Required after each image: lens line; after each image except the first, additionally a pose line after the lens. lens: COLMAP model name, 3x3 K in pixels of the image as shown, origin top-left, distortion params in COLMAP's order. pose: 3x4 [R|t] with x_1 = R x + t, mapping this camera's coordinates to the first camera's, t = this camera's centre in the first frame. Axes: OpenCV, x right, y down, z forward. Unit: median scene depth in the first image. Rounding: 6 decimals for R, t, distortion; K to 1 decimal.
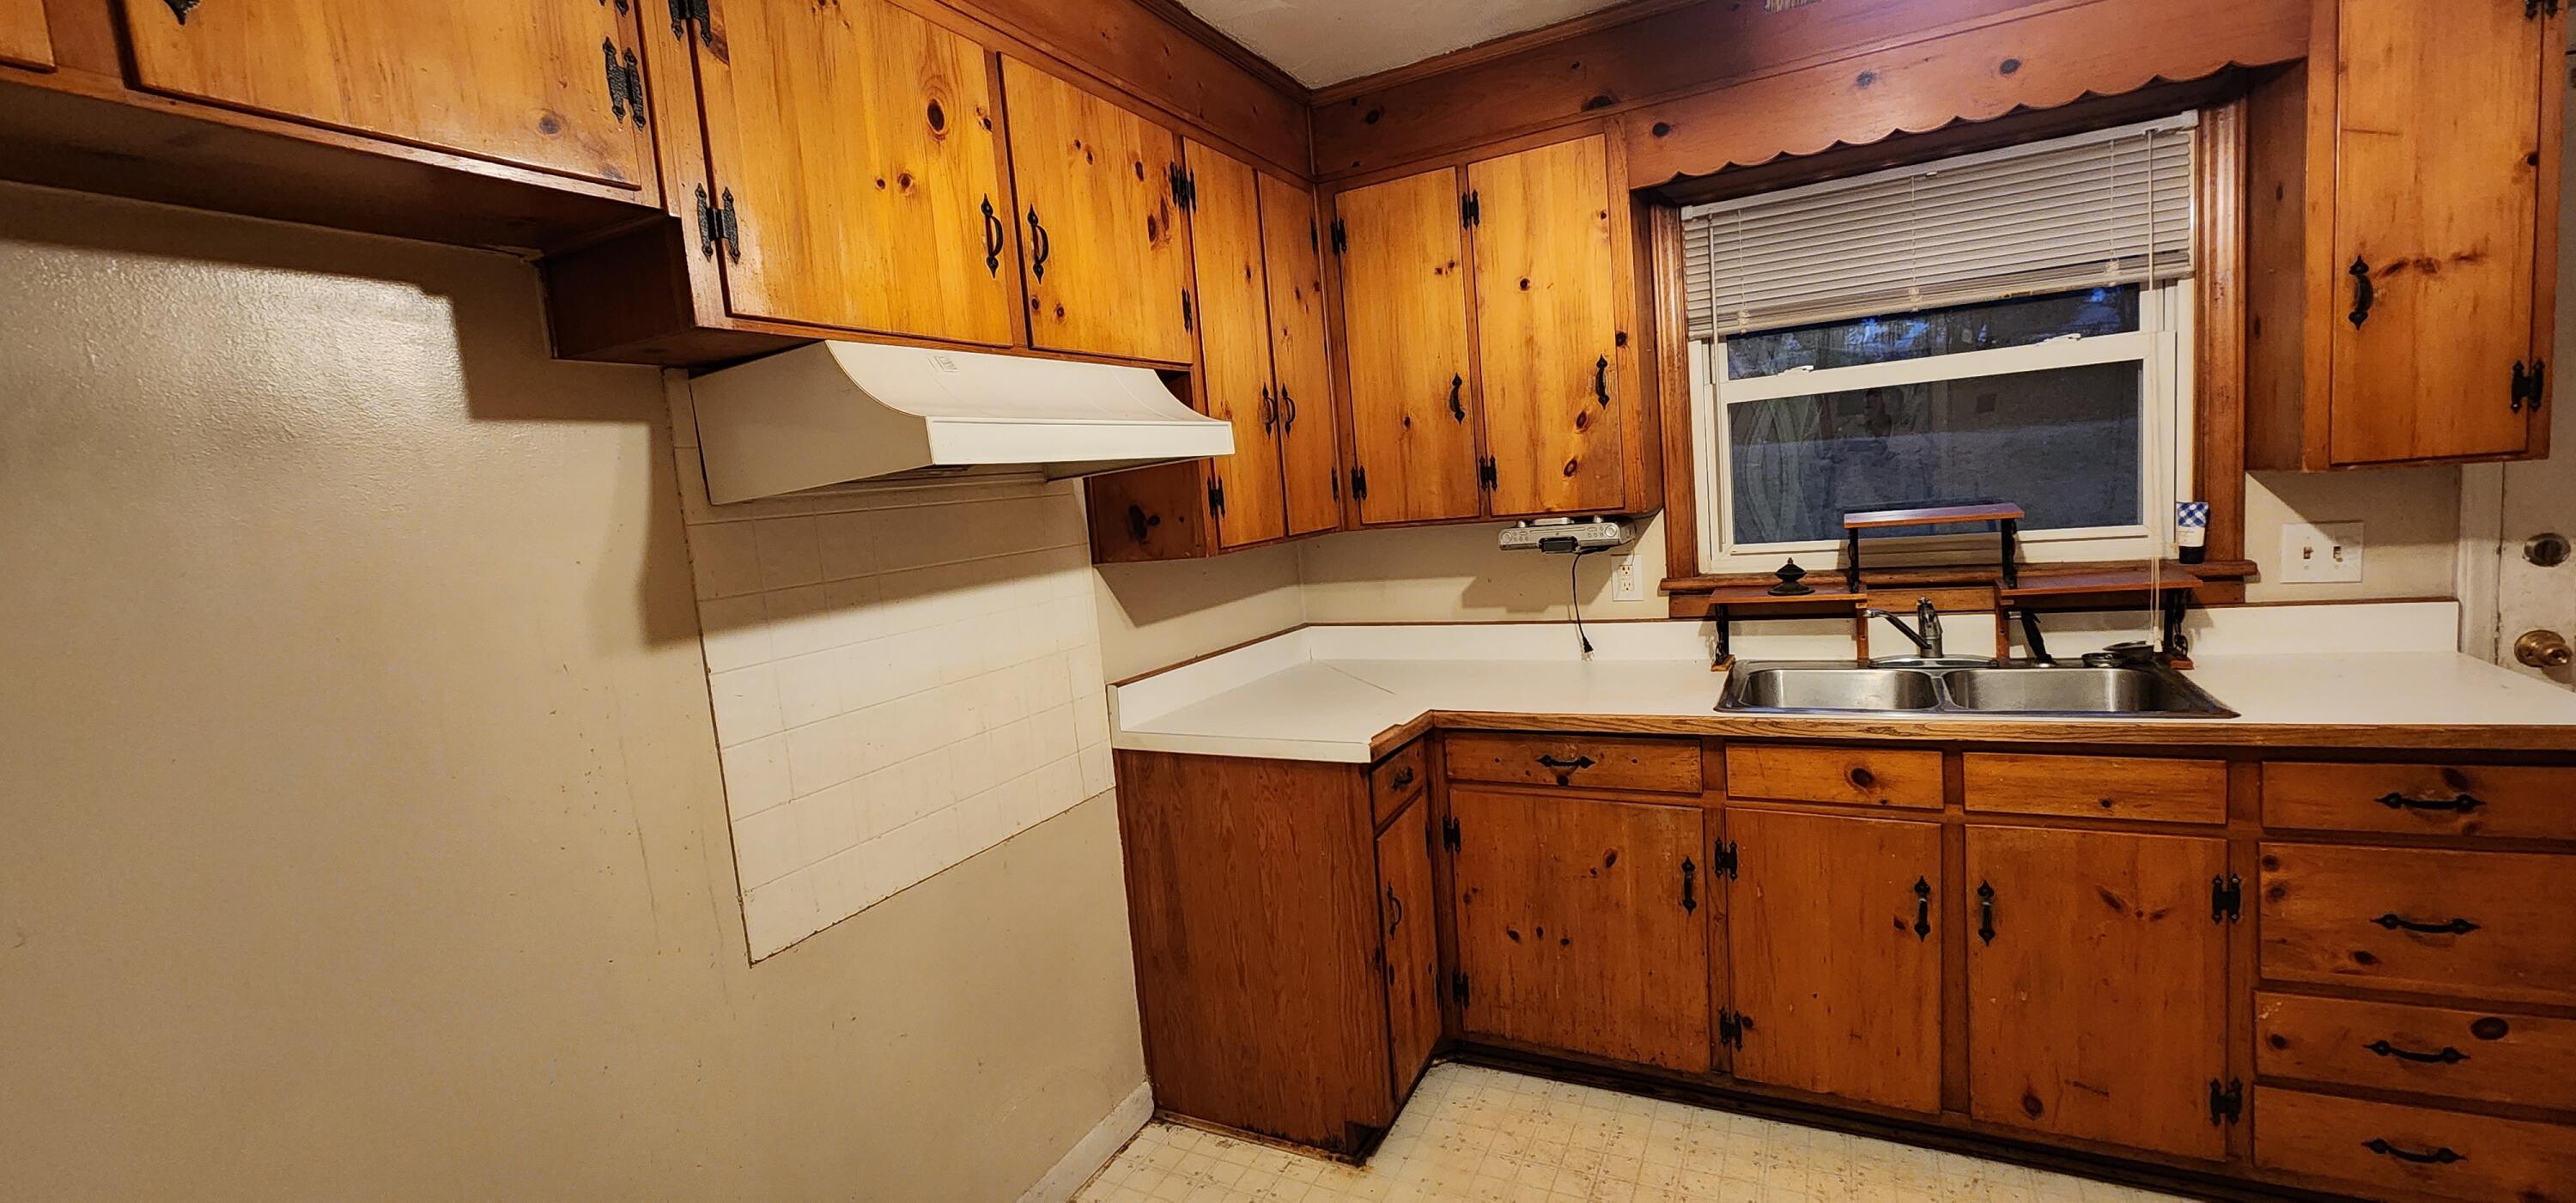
lens RADIAL K [[1043.9, 0, 1318.3], [0, 1043.9, 595.0], [0, 0, 1]] dist [0.001146, 0.000029]
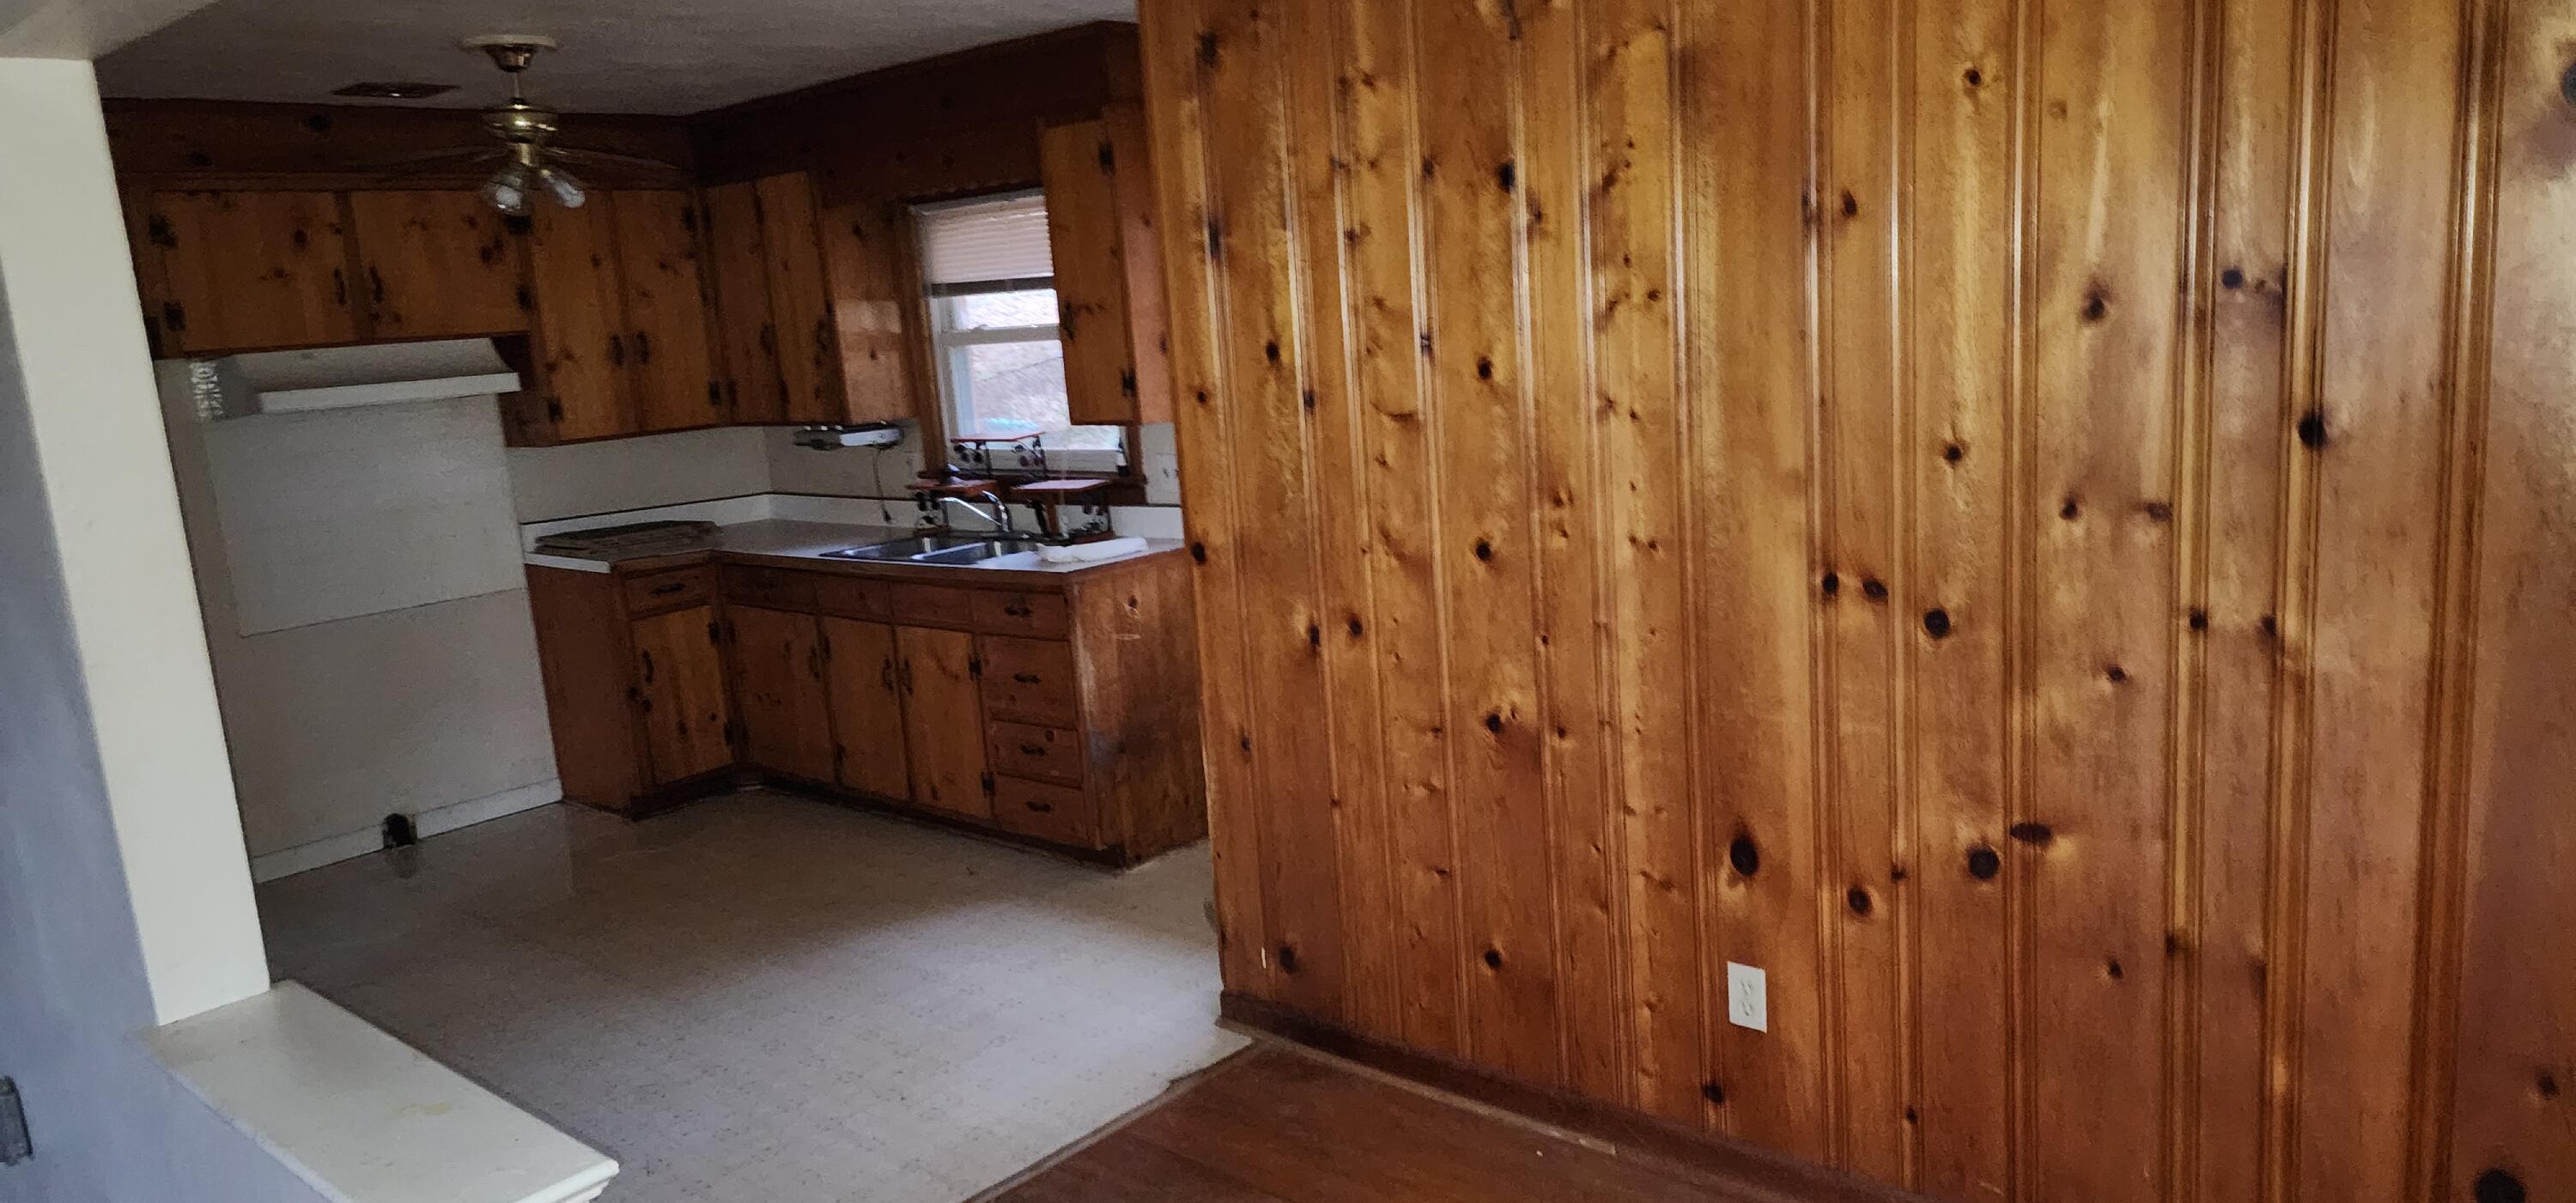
lens RADIAL K [[1652.5, 0, 1288.0], [0, 1652.5, 601.5], [0, 0, 1]] dist [0.043344, -0.001470]
pose [[0.971600, 0.058543, -0.229272, 1.792459], [-0.037217, 0.994660, 0.096264, -0.097399], [0.233683, -0.084997, 0.968591, -1.408286]]
